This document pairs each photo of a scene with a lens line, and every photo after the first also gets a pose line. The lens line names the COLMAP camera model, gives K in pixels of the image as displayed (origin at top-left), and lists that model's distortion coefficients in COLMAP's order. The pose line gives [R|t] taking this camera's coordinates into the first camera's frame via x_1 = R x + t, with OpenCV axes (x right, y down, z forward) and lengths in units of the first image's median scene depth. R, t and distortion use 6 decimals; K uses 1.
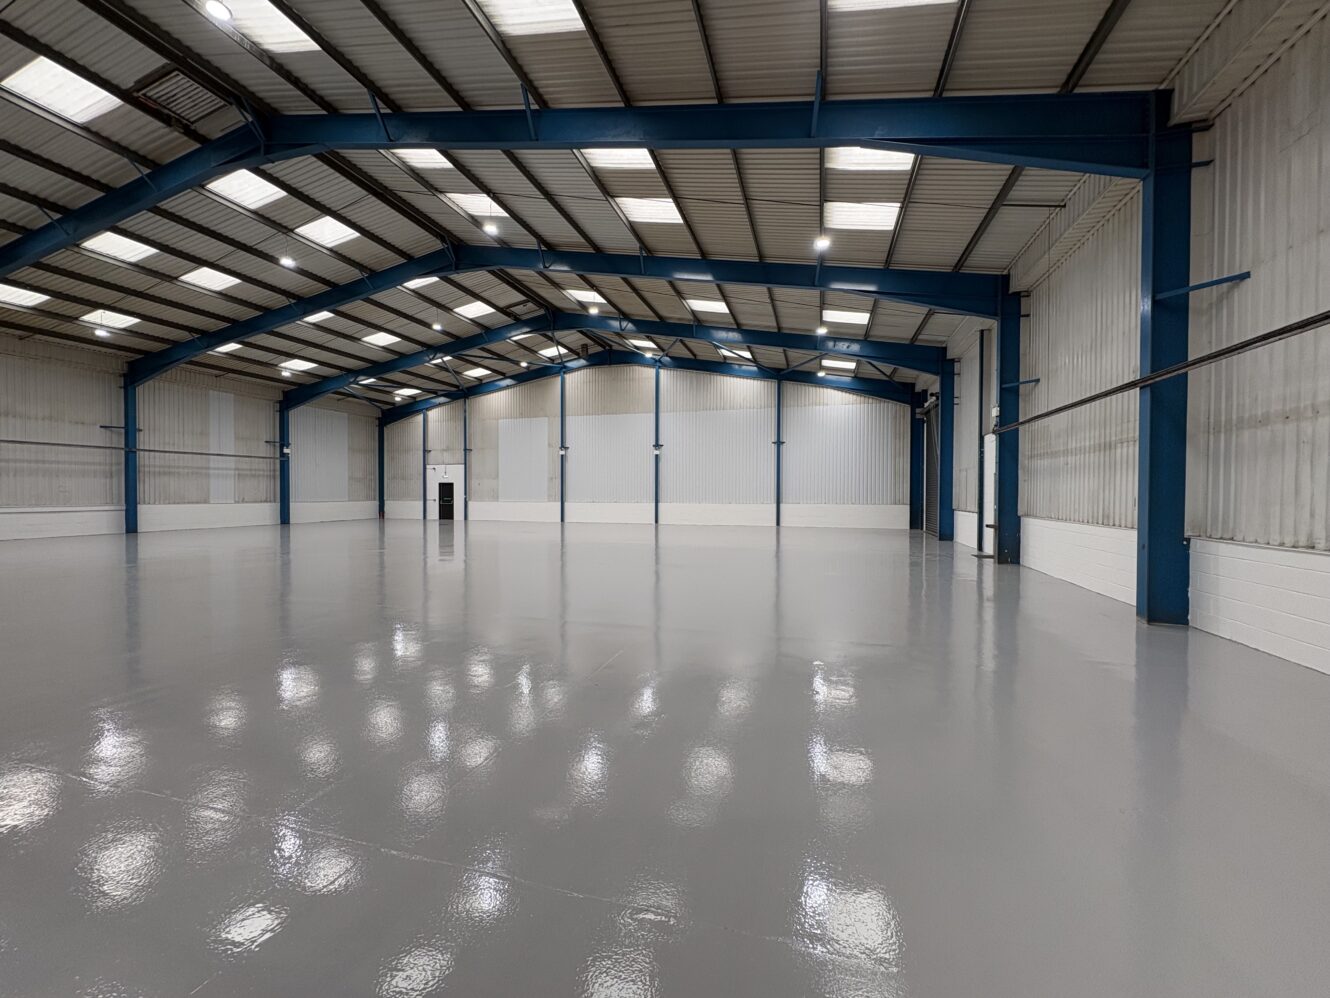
lens RADIAL K [[533.2, 0, 664.5], [0, 533.2, 499.4], [0, 0, 1]] dist [0.007665, -0.000575]
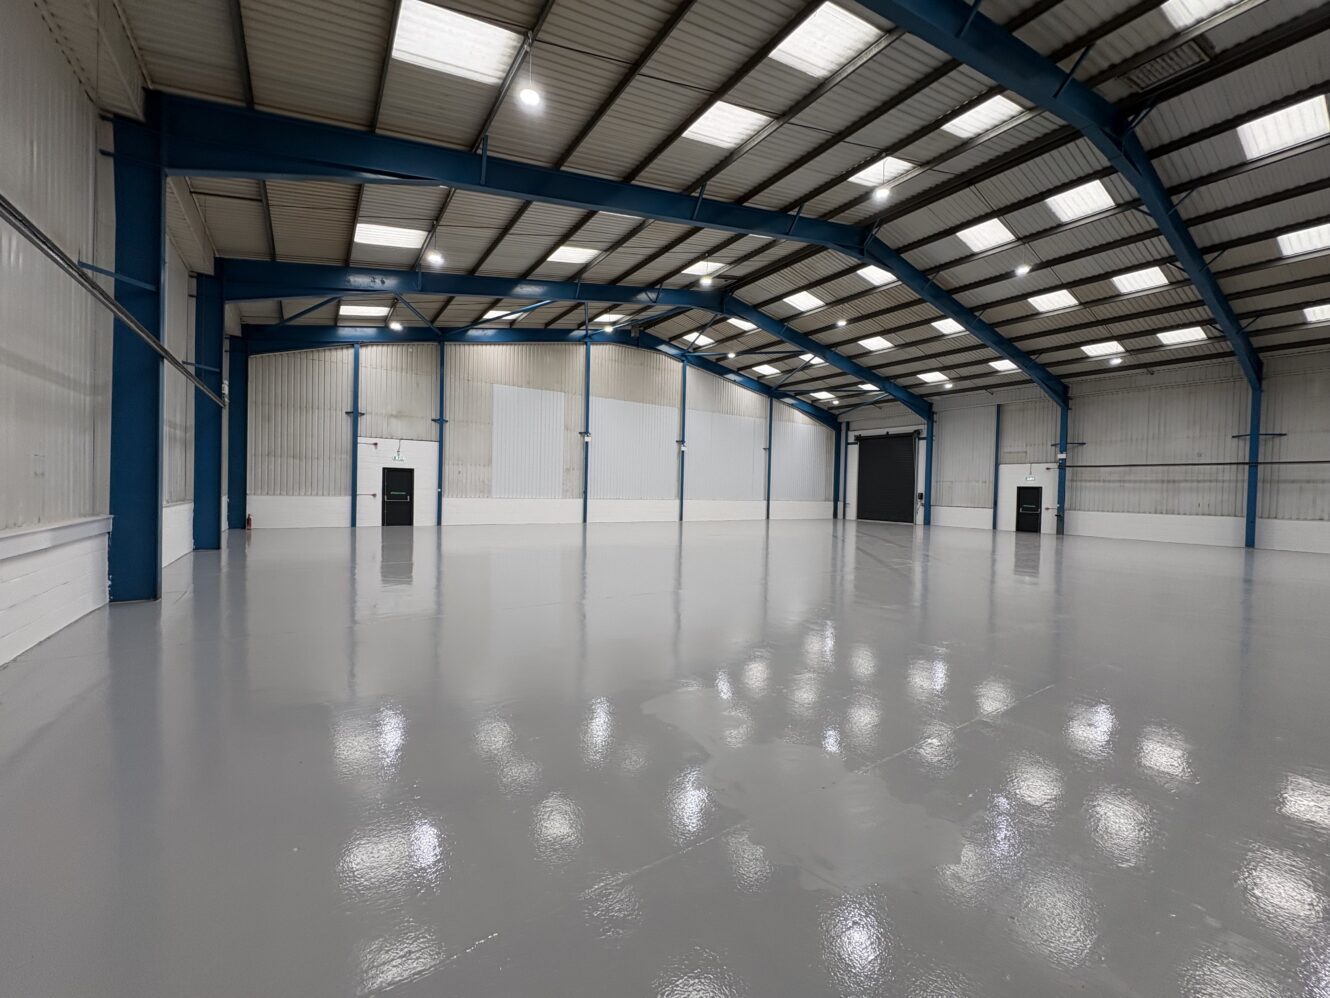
lens RADIAL K [[533.2, 0, 668.6], [0, 533.2, 499.1], [0, 0, 1]] dist [0.007665, -0.000575]
pose [[0.631797, 0.000496, 0.775134, -0.738327], [-0.012567, 0.999875, 0.009603, -0.004294], [-0.775032, -0.015808, 0.631724, 0.370273]]
